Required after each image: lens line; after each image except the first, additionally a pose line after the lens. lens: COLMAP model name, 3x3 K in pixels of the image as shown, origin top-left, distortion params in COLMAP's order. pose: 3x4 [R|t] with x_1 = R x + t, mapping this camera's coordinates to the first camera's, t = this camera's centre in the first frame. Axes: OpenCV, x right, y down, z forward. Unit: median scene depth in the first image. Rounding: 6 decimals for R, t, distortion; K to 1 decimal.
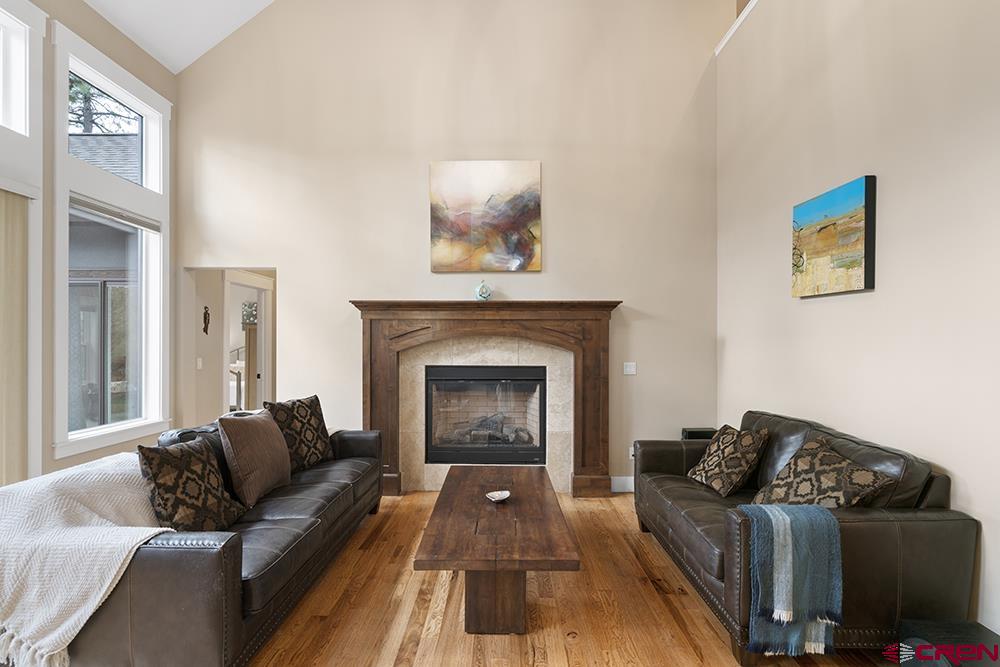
lens RADIAL K [[452.7, 0, 498.5], [0, 452.7, 338.6], [0, 0, 1]] dist [-0.005334, 0.002464]
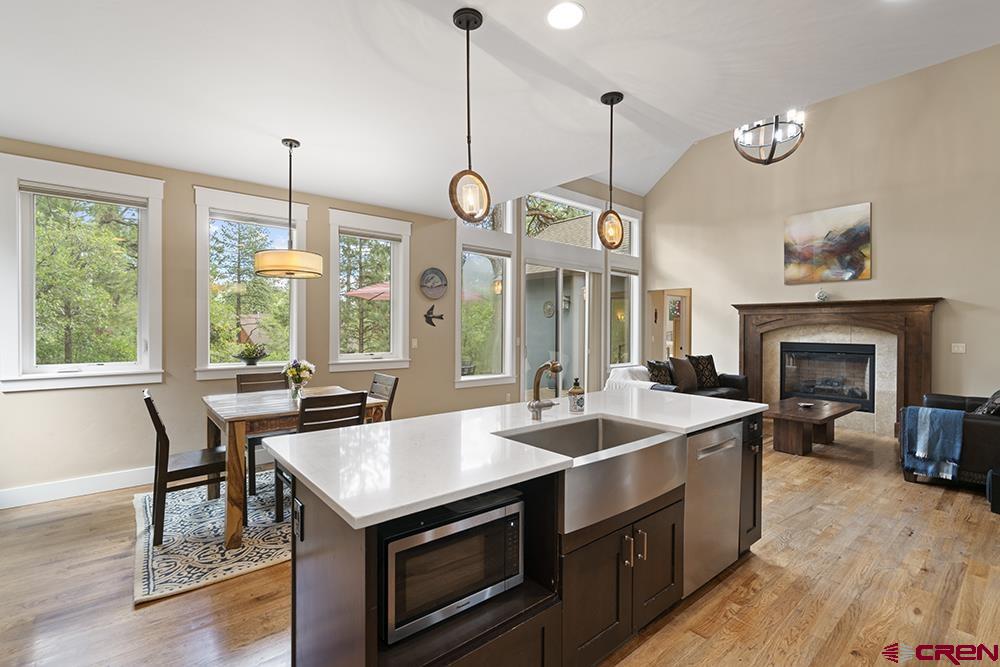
lens RADIAL K [[452.7, 0, 495.4], [0, 452.7, 329.9], [0, 0, 1]] dist [-0.005334, 0.002464]
pose [[0.643759, 0.004148, -0.765217, 0.430129], [0.002630, 0.999967, 0.007633, 0.000442], [0.765224, -0.006926, 0.643727, -0.852313]]
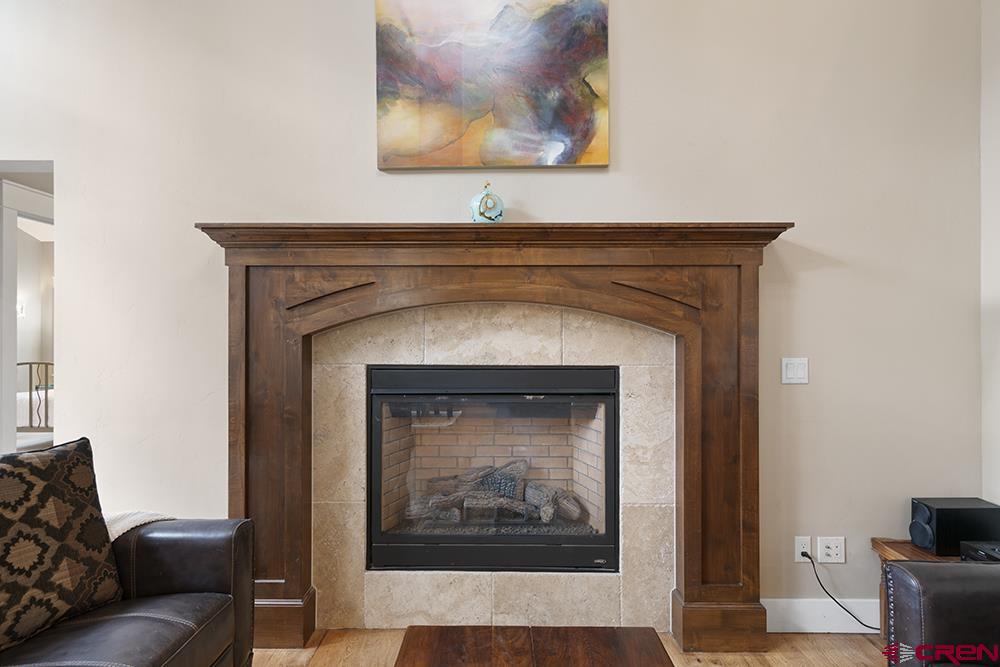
lens RADIAL K [[520.2, 0, 496.6], [0, 520.2, 332.8], [0, 0, 1]] dist [0.005399, 0.002163]
pose [[0.999992, -0.001381, -0.003640, -0.022312], [0.001384, 0.999999, 0.001037, 0.025342], [0.003638, -0.001042, 0.999993, 0.454515]]
